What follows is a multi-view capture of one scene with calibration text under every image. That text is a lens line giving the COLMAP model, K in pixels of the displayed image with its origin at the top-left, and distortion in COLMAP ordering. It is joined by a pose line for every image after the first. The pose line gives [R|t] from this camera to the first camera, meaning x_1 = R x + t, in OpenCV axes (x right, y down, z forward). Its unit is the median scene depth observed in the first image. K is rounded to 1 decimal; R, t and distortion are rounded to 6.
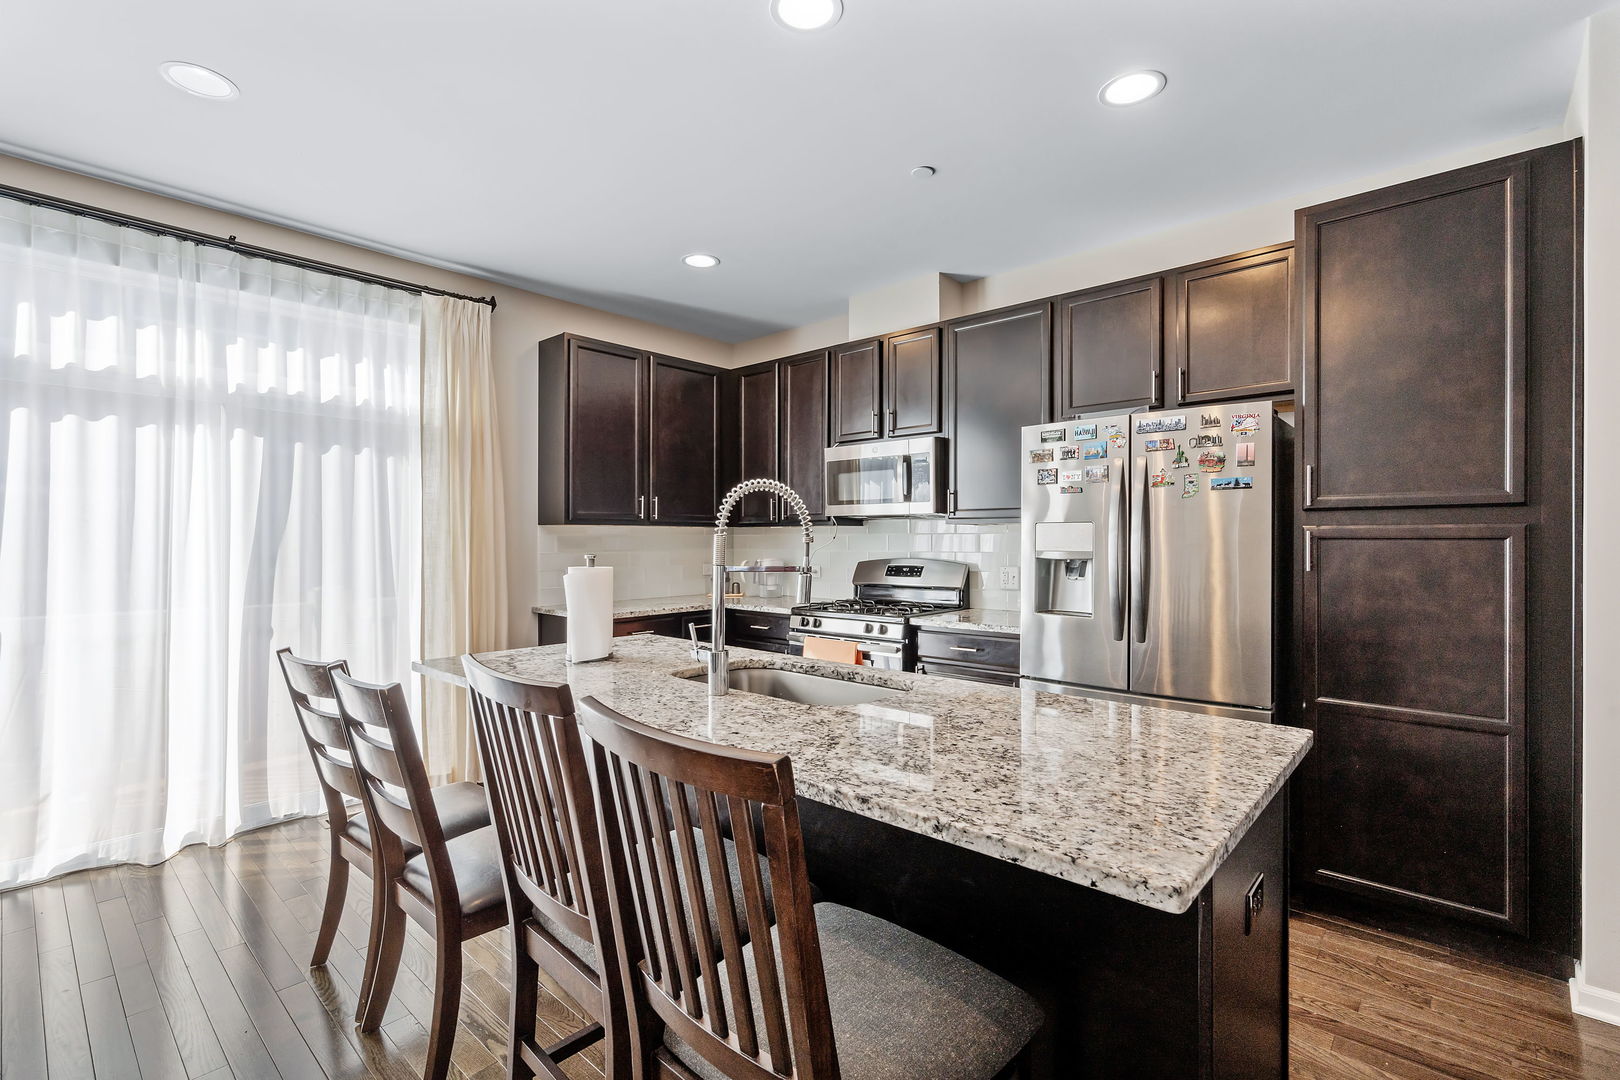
lens RADIAL K [[742.0, 0, 803.9], [0, 742.0, 534.8], [0, 0, 1]] dist [-0.002256, -0.000176]
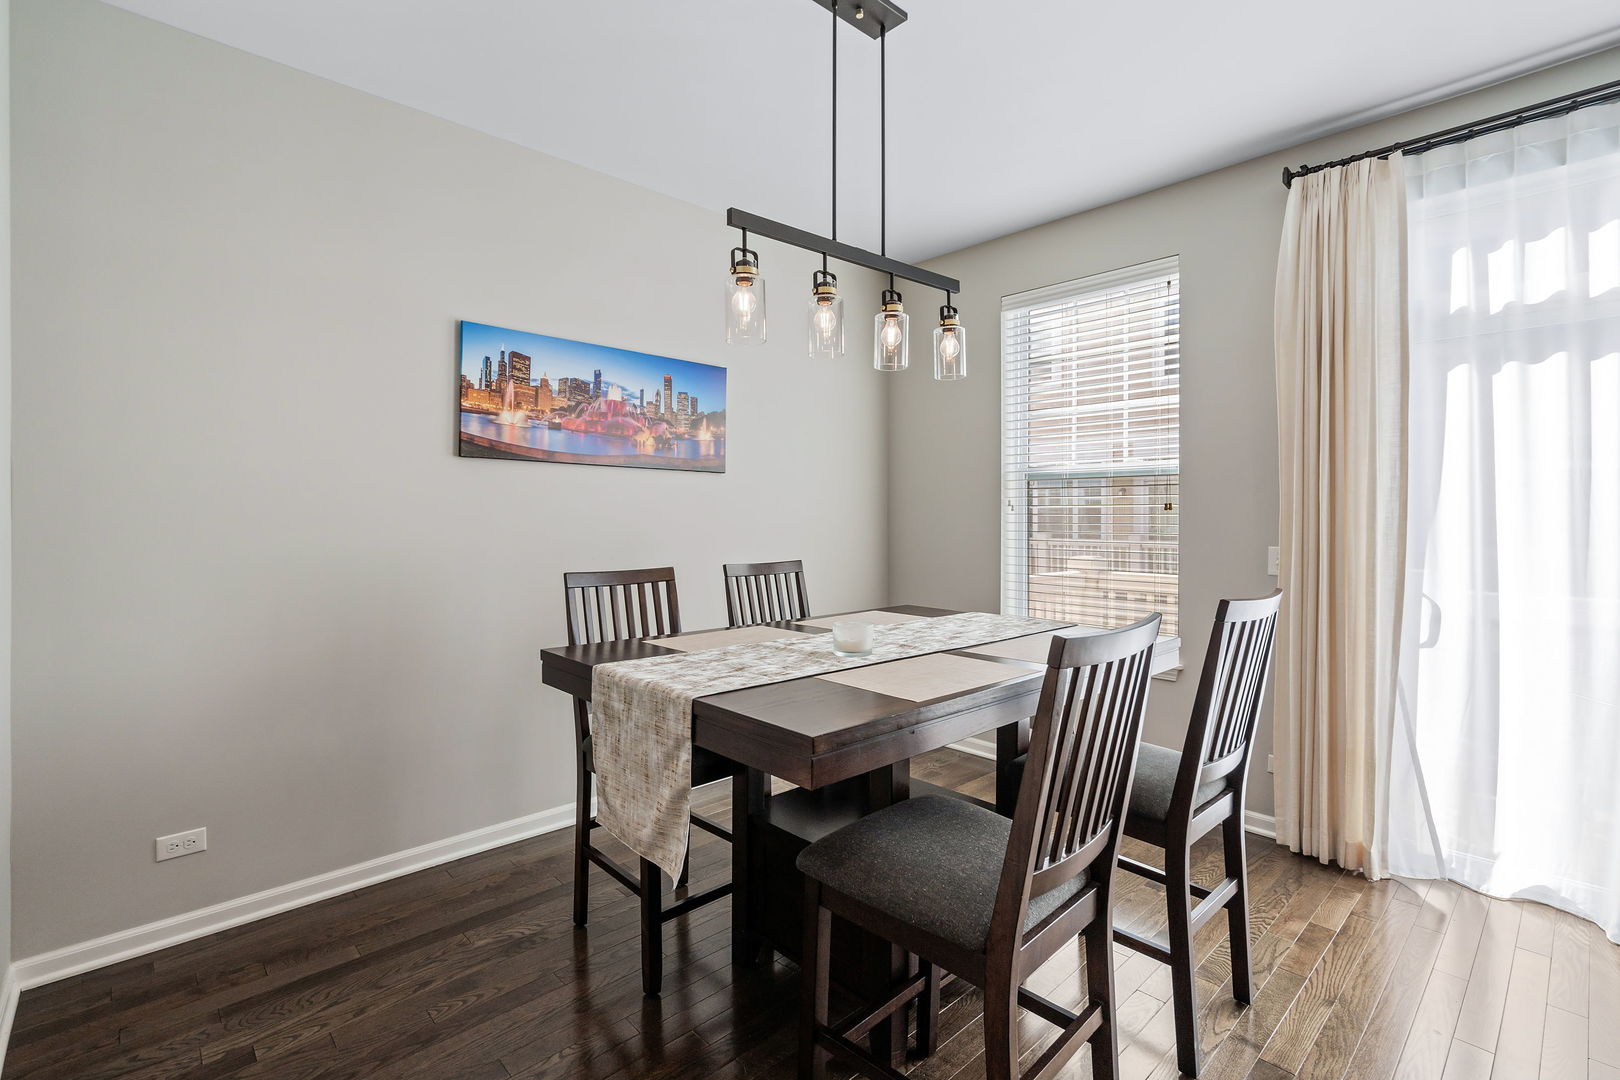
lens RADIAL K [[742.0, 0, 812.2], [0, 742.0, 511.2], [0, 0, 1]] dist [-0.002256, -0.000176]
pose [[-0.086331, -0.008614, -0.996229, -0.053531], [0.002592, 0.999957, -0.008871, 0.012956], [0.996263, -0.003348, -0.086305, 0.213781]]
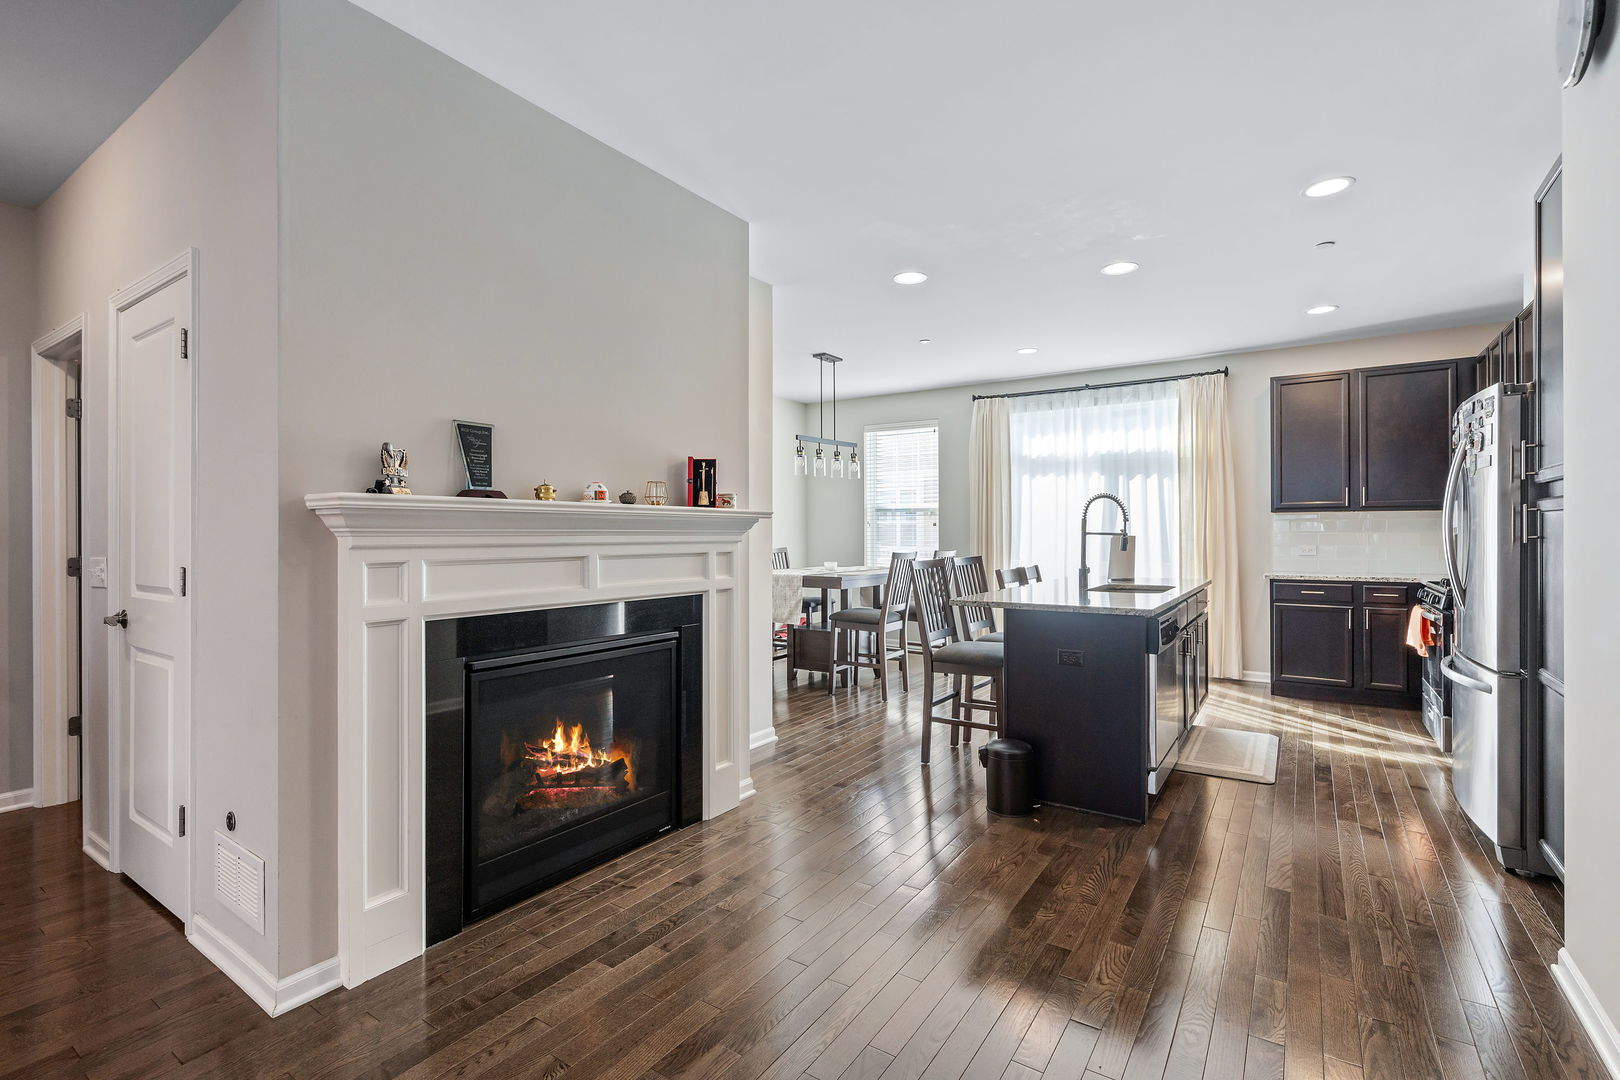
lens RADIAL K [[742.0, 0, 807.8], [0, 742.0, 527.0], [0, 0, 1]] dist [-0.002256, -0.000176]
pose [[0.134424, -0.006319, -0.990904, 1.109026], [0.006721, 0.999962, -0.005465, 0.018333], [0.990901, -0.005925, 0.134462, -0.088625]]
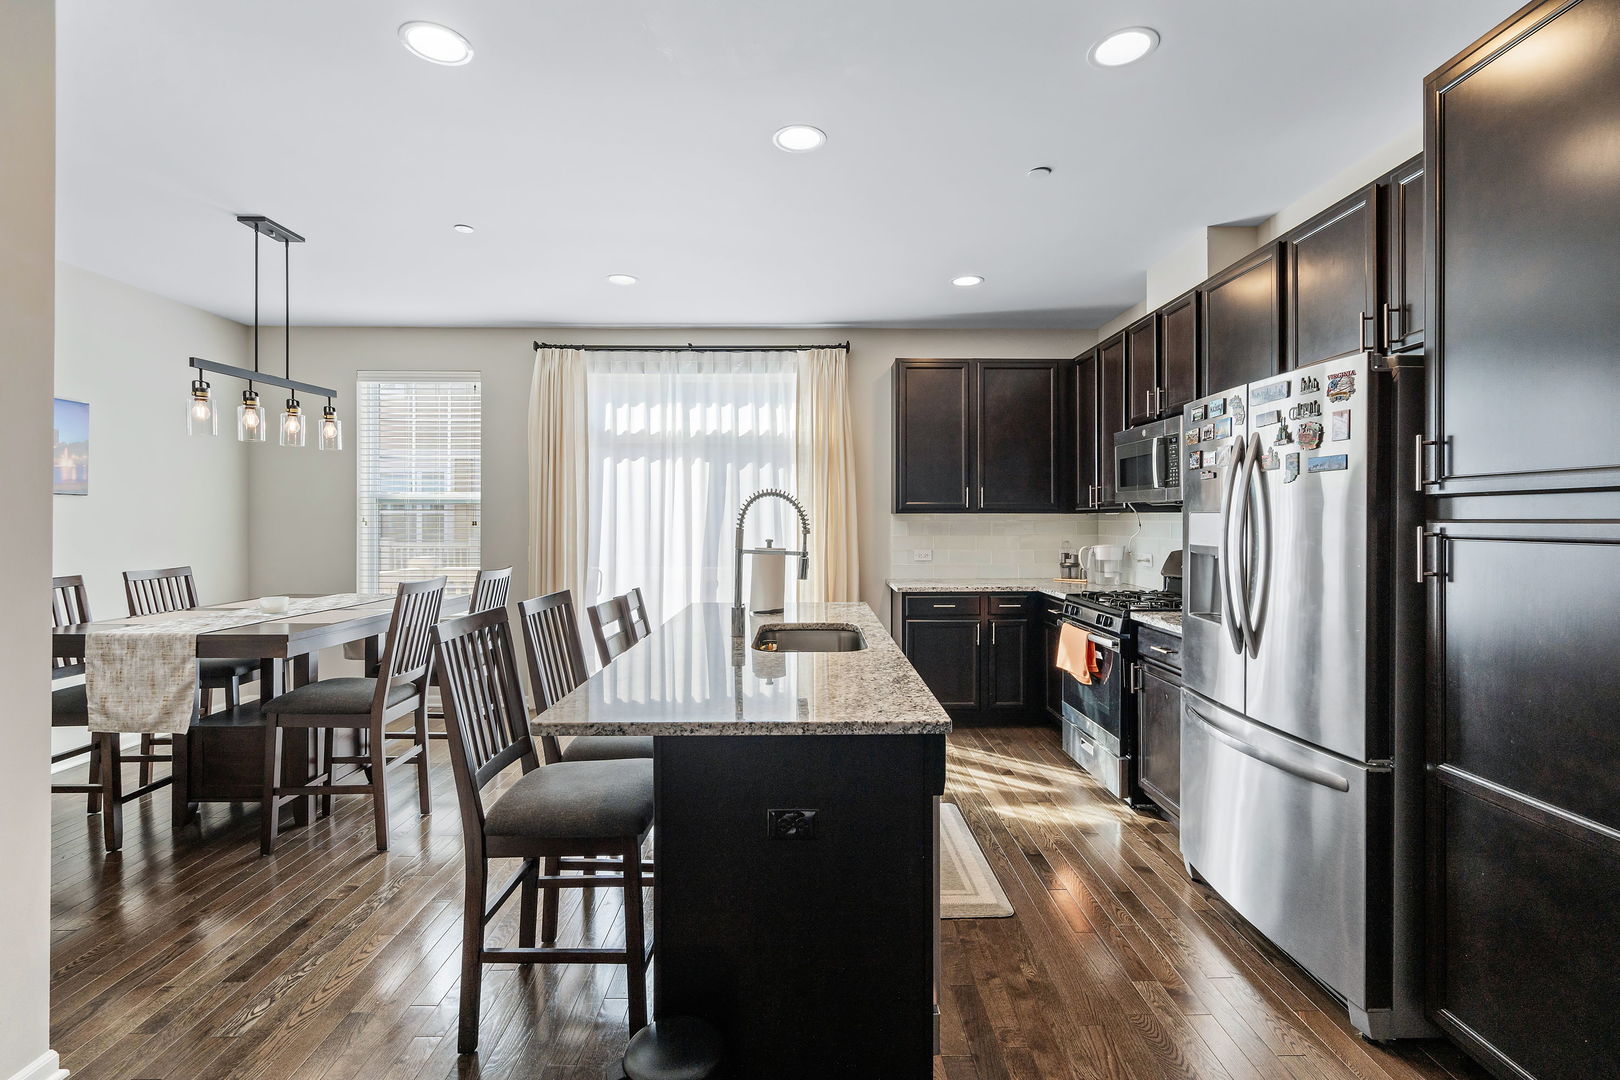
lens RADIAL K [[742.0, 0, 812.4], [0, 742.0, 516.8], [0, 0, 1]] dist [-0.002256, -0.000176]
pose [[0.675120, -0.001425, -0.737707, 0.571254], [0.003764, 0.999992, 0.001512, -0.011960], [0.737699, -0.003797, 0.675119, 0.063921]]
